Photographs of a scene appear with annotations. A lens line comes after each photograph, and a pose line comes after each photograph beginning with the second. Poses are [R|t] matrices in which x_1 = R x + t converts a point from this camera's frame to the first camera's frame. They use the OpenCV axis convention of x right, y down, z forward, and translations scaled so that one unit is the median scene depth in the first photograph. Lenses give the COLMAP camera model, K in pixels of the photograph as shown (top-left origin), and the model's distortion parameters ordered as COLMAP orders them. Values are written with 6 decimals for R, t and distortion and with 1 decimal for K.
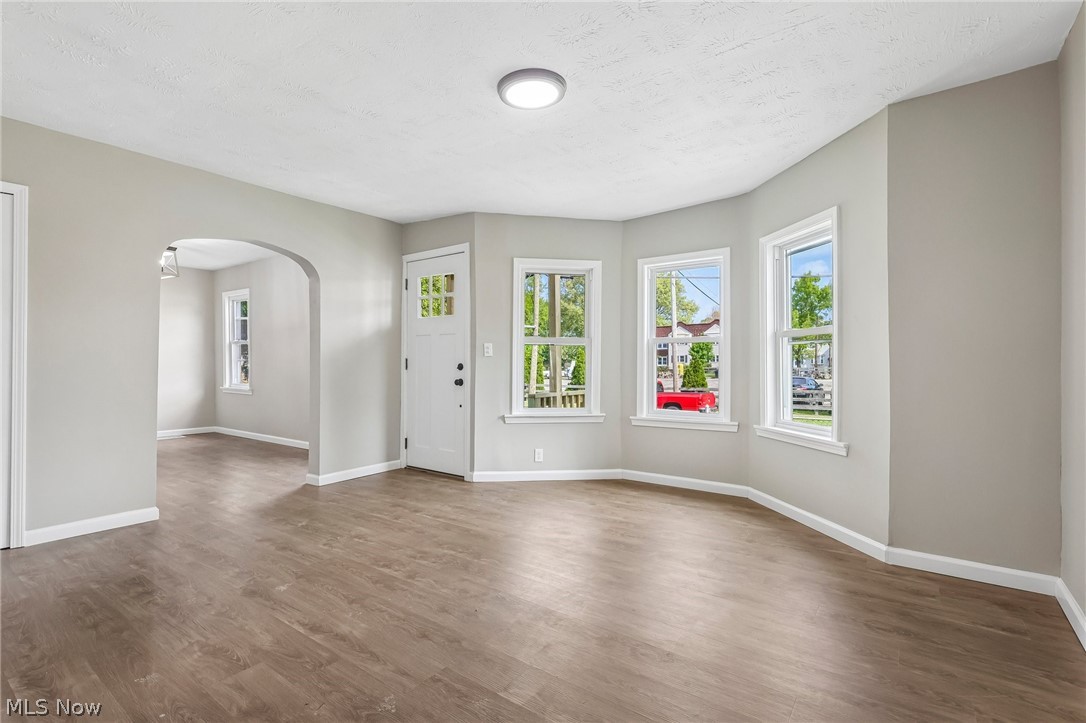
lens RADIAL K [[513.5, 0, 534.4], [0, 513.5, 364.9], [0, 0, 1]] dist [-0.002926, 0.000089]
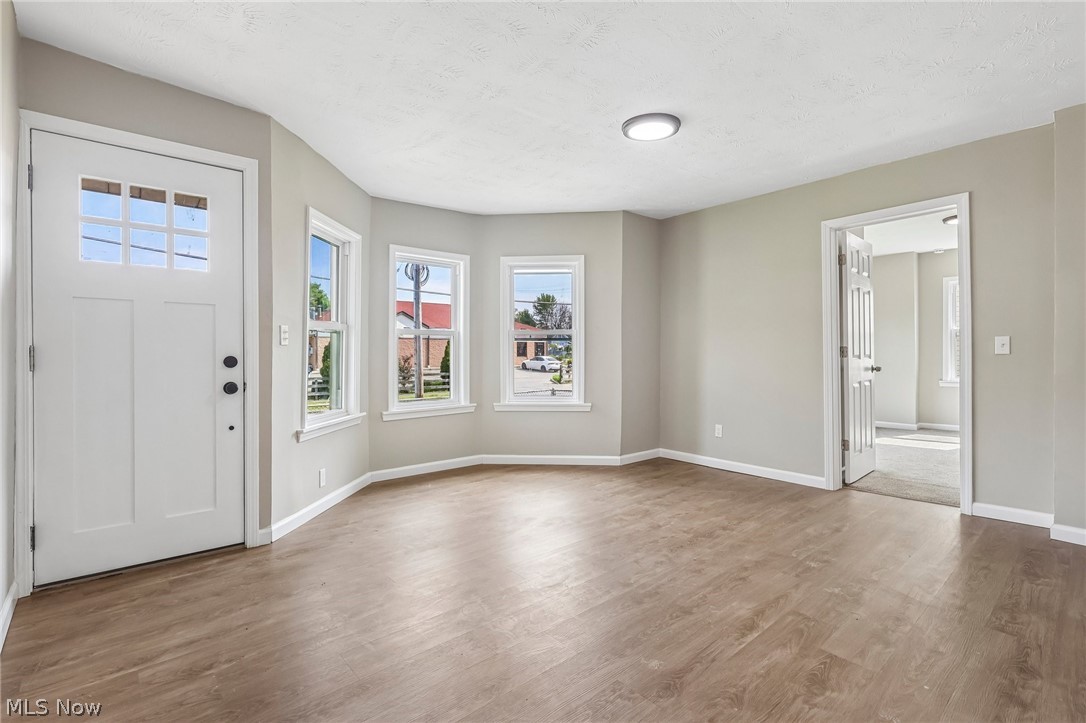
lens RADIAL K [[506.9, 0, 543.0], [0, 506.9, 361.5], [0, 0, 1]] dist [-0.008082, -0.000037]
pose [[0.203822, -0.017789, 0.978846, -0.766087], [0.004947, 0.999841, 0.017141, -0.005844], [-0.978996, 0.001349, 0.203877, 0.631421]]
